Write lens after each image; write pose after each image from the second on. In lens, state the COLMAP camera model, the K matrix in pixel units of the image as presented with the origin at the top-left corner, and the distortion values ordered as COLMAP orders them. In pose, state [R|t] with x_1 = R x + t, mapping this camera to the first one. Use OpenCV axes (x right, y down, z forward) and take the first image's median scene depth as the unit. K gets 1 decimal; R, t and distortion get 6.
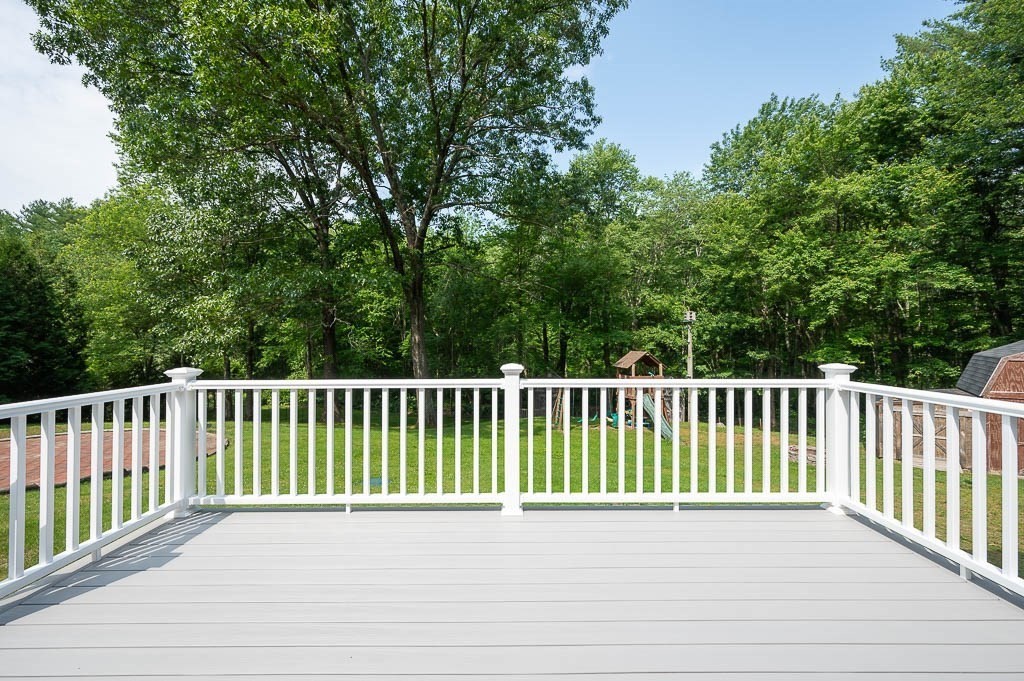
lens RADIAL K [[438.4, 0, 512.0], [0, 438.4, 337.7], [0, 0, 1]] dist [0.003026, 0.000413]
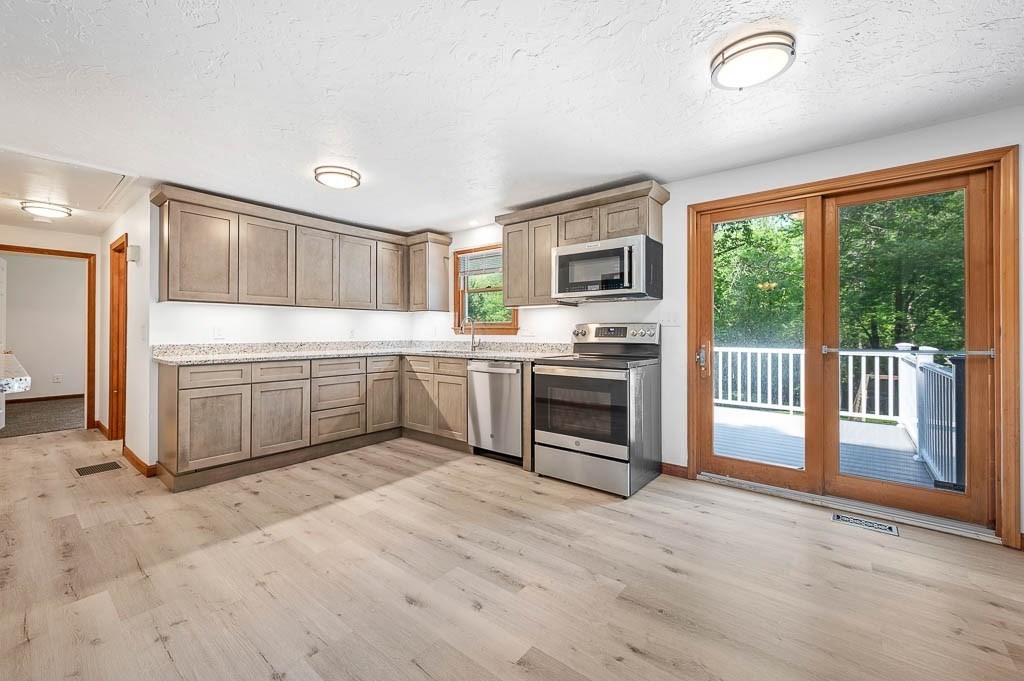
lens RADIAL K [[410.2, 0, 507.6], [0, 410.2, 330.4], [0, 0, 1]] dist [0.003104, -0.000205]
pose [[0.770292, -0.002333, -0.637687, 0.063692], [0.000196, 0.999994, -0.003423, 0.001951], [0.637691, 0.002512, 0.770288, -0.140925]]
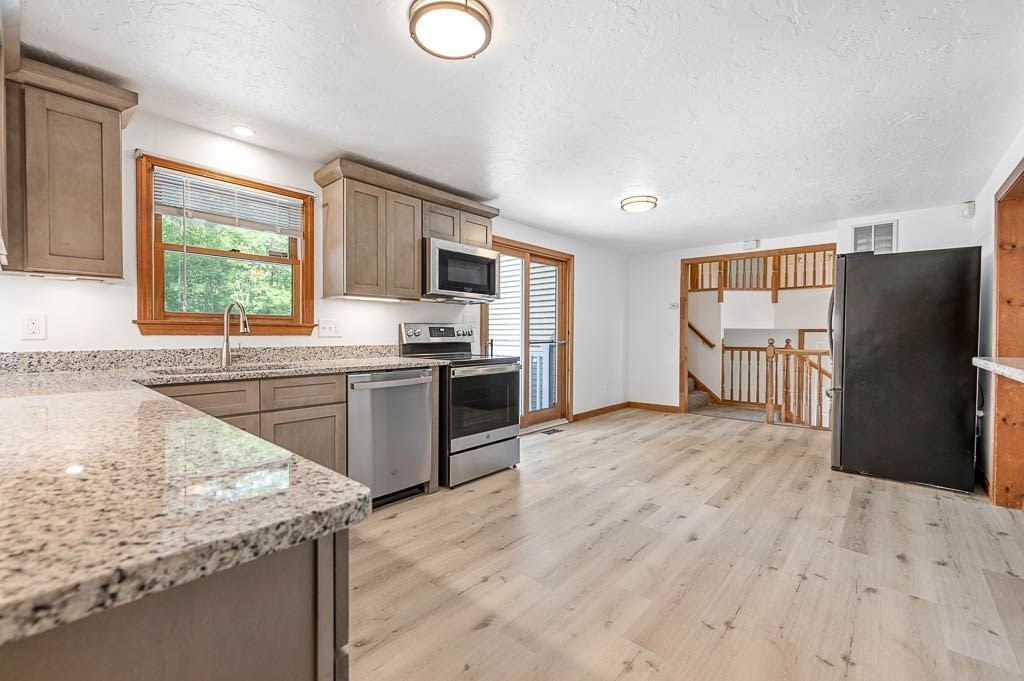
lens RADIAL K [[438.4, 0, 512.6], [0, 438.4, 340.7], [0, 0, 1]] dist [0.003026, 0.000413]
pose [[0.664824, -0.009831, 0.746935, -1.413233], [-0.004439, 0.999844, 0.017110, 0.005702], [-0.746986, -0.014691, 0.664677, -0.051795]]
